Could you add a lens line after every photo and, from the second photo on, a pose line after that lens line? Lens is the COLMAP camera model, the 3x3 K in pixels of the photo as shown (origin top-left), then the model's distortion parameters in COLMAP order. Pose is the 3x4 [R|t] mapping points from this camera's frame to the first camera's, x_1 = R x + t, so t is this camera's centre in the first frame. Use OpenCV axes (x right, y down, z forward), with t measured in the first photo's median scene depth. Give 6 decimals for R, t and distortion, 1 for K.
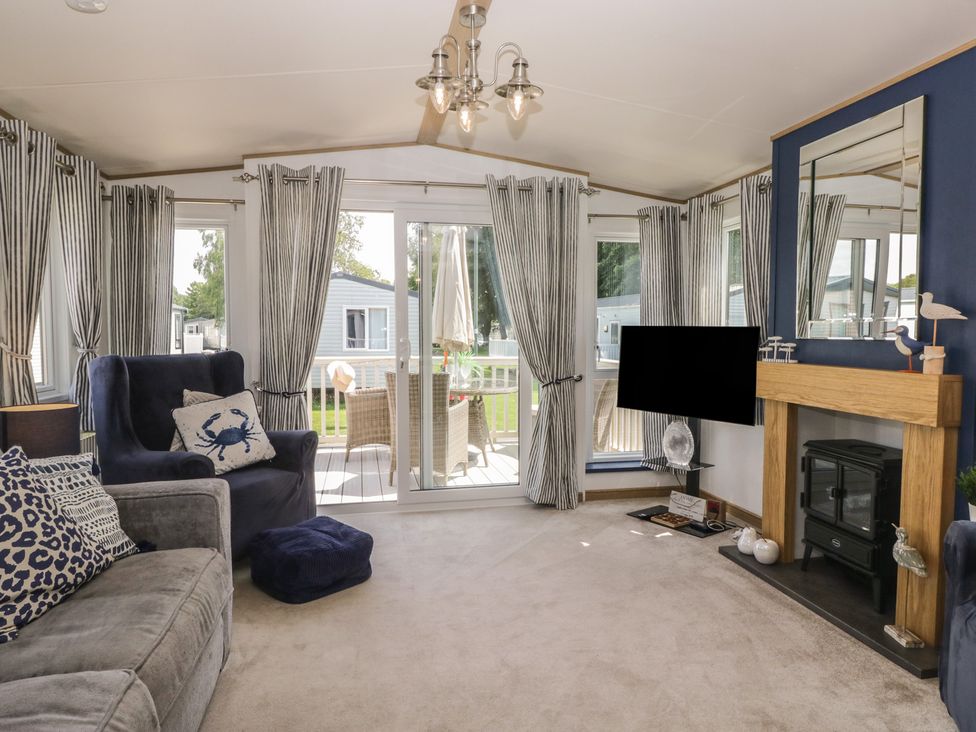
lens RADIAL K [[596.5, 0, 492.7], [0, 596.5, 364.7], [0, 0, 1]] dist [-0.005474, -0.008055]
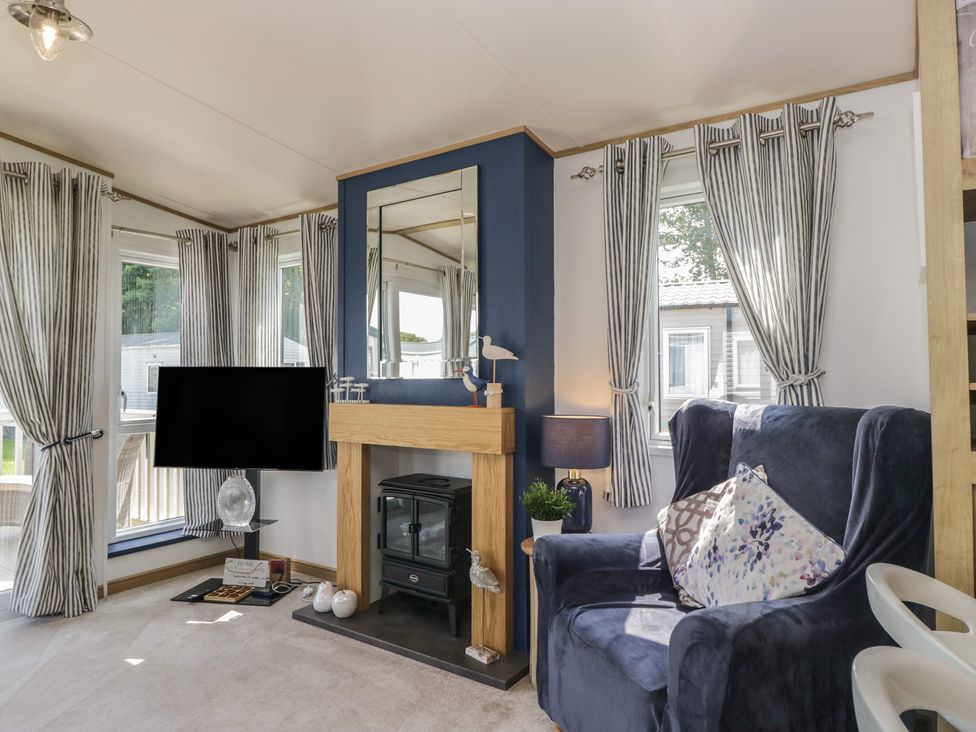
lens RADIAL K [[596.5, 0, 481.0], [0, 596.5, 361.5], [0, 0, 1]] dist [-0.005474, -0.008055]
pose [[0.713875, 0.012909, 0.700154, -0.054845], [0.044046, 0.997023, -0.063292, -0.000837], [-0.698886, 0.076022, 0.711181, 0.149642]]
